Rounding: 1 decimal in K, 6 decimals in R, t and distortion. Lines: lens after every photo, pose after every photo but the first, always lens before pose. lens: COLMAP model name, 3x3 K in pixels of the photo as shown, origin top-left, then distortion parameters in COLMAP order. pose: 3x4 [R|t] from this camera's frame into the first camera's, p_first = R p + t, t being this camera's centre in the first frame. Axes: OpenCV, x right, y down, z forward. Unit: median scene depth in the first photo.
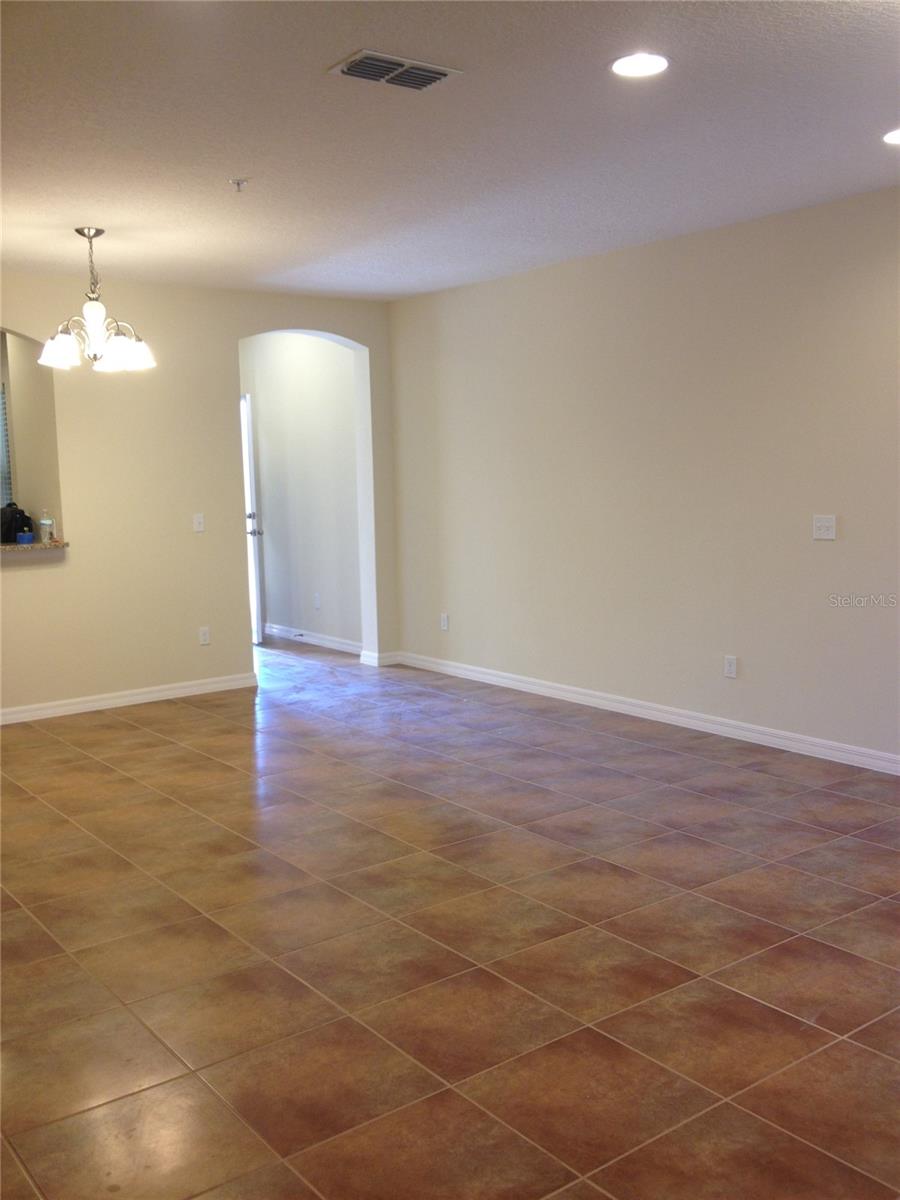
lens RADIAL K [[1130.5, 0, 450.0], [0, 1130.5, 600.0], [0, 0, 1]] dist [0.088749, -0.207094]
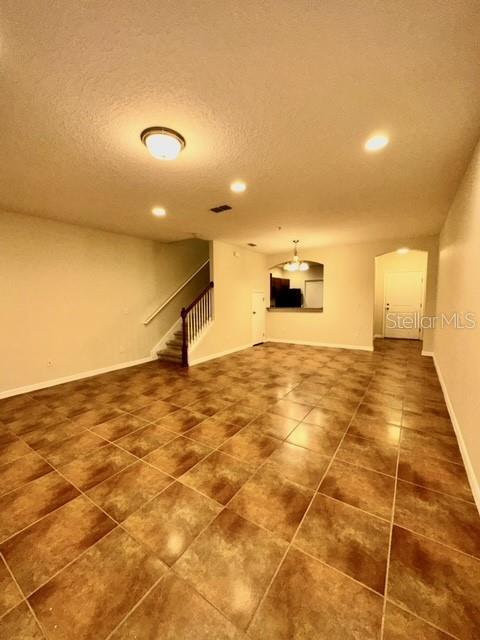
lens RADIAL K [[254.3, 0, 240.0], [0, 254.3, 320.0], [0, 0, 1]] dist [-0.002190, -0.000592]
pose [[0.322496, 0.098033, -0.941481, 0.807023], [-0.106928, 0.992029, 0.066669, -0.059640], [0.940512, 0.079170, 0.330408, 0.590025]]
